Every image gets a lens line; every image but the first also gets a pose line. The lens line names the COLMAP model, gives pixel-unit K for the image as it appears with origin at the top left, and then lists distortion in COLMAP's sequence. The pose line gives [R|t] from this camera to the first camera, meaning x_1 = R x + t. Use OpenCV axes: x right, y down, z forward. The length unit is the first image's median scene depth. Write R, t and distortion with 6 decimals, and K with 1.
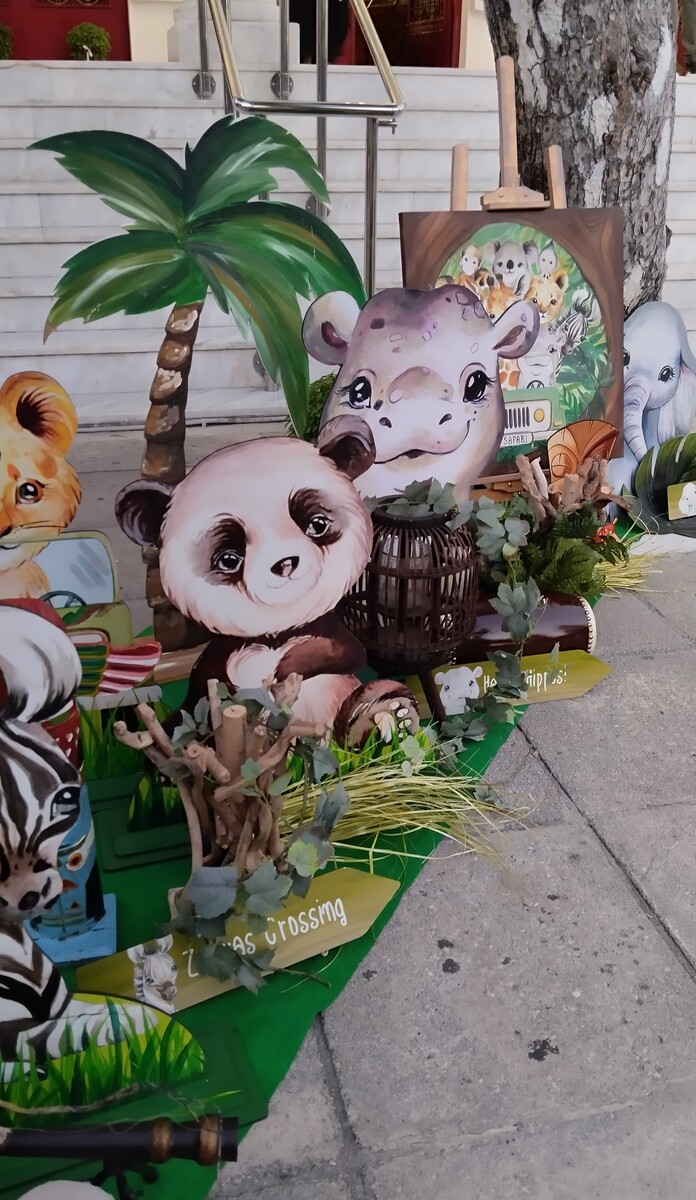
lens RADIAL K [[1008.8, 0, 351.7], [0, 1008.8, 614.0], [0, 0, 1]] dist [0.085748, -0.178098]
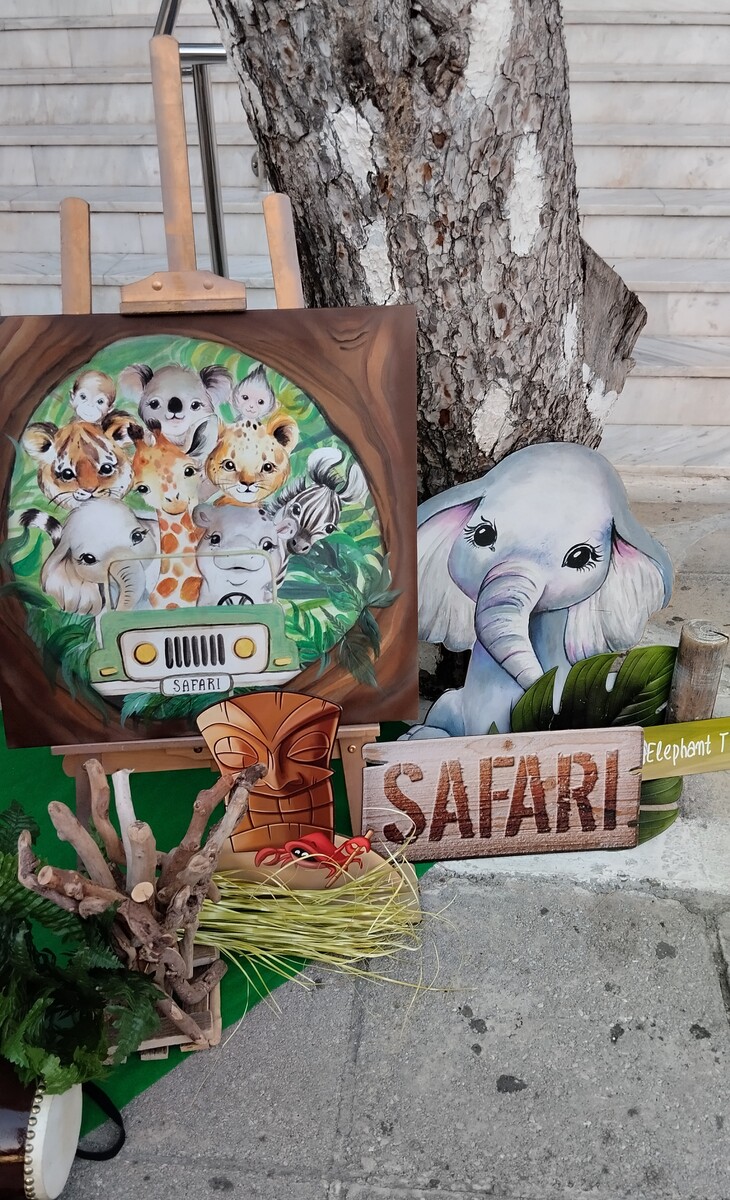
lens RADIAL K [[1071.2, 0, 377.7], [0, 1071.2, 605.0], [0, 0, 1]] dist [0.079818, -0.164342]
pose [[0.949800, 0.141260, -0.279152, 0.565063], [-0.120478, 0.988597, 0.090341, -0.377054], [0.288730, -0.052175, 0.955988, 0.558961]]
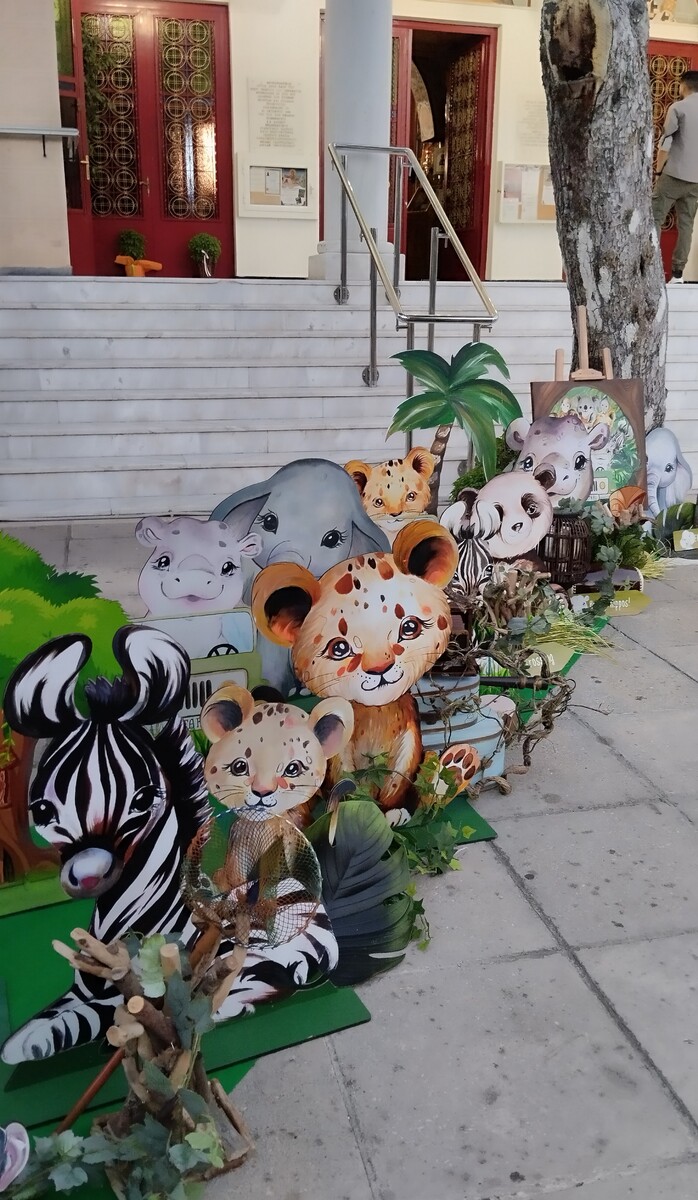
lens RADIAL K [[1008.8, 0, 339.9], [0, 1008.8, 596.5], [0, 0, 1]] dist [0.085748, -0.178098]
pose [[0.999975, -0.000696, -0.007015, -0.367109], [-0.000400, 0.987898, -0.155107, 0.380849], [0.007038, 0.155105, 0.987873, -1.044353]]
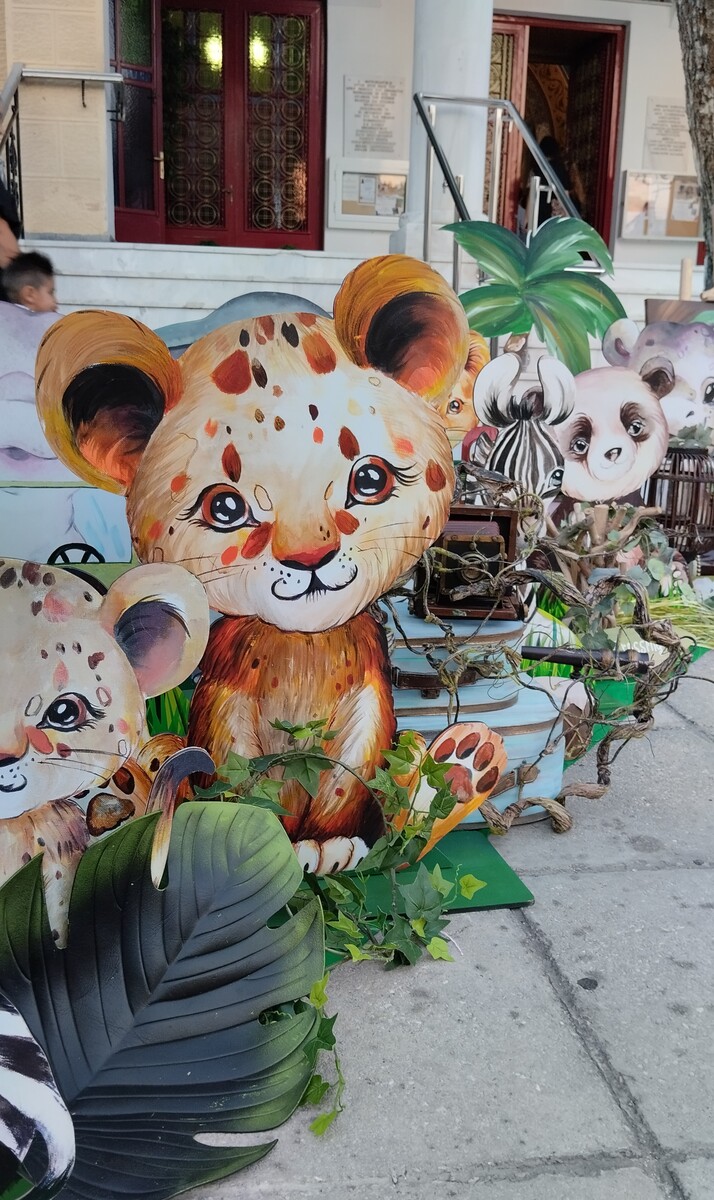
lens RADIAL K [[1039.3, 0, 351.3], [0, 1039.3, 630.2], [0, 0, 1]] dist [0.081924, -0.172936]
pose [[0.994245, 0.037837, -0.100224, -0.235298], [-0.057251, 0.978414, -0.198567, 0.449545], [0.090547, 0.203162, 0.974949, -0.453264]]
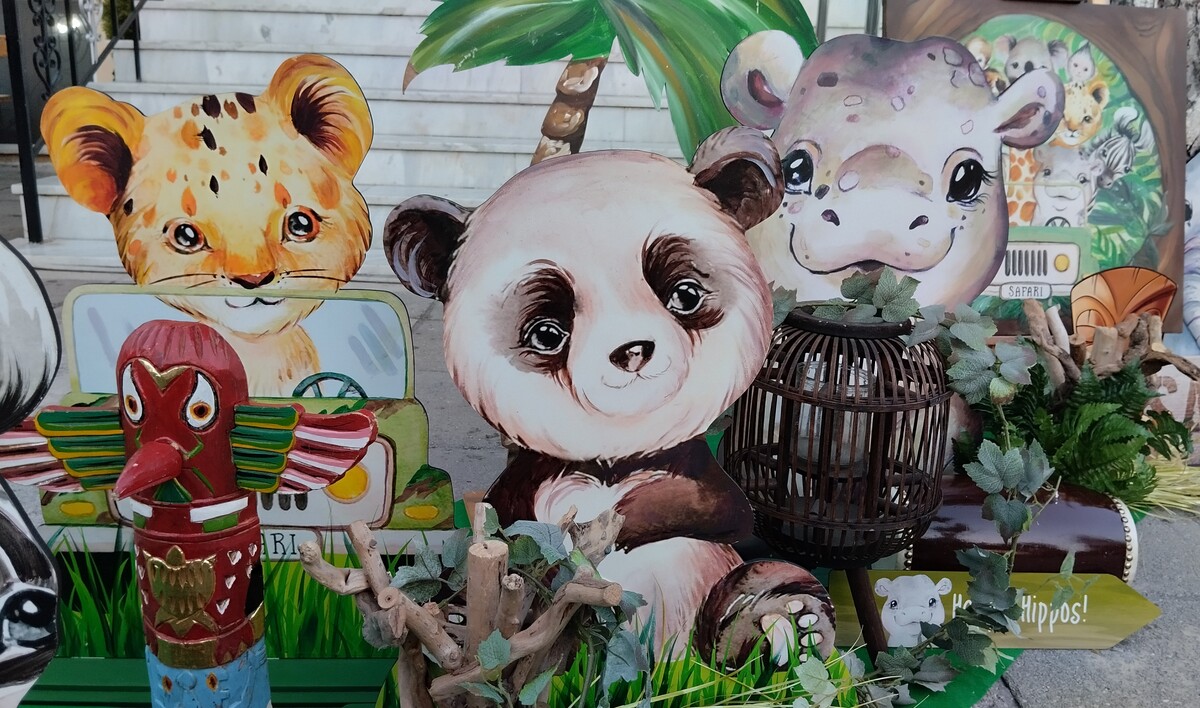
lens RADIAL K [[1031.8, 0, 603.4], [0, 1031.8, 348.1], [0, 0, 1]] dist [0.084140, -0.181057]
pose [[0.968524, 0.080334, -0.235601, 0.058559], [-0.124044, 0.976361, -0.177012, 0.055075], [0.215811, 0.200665, 0.955594, 0.275404]]
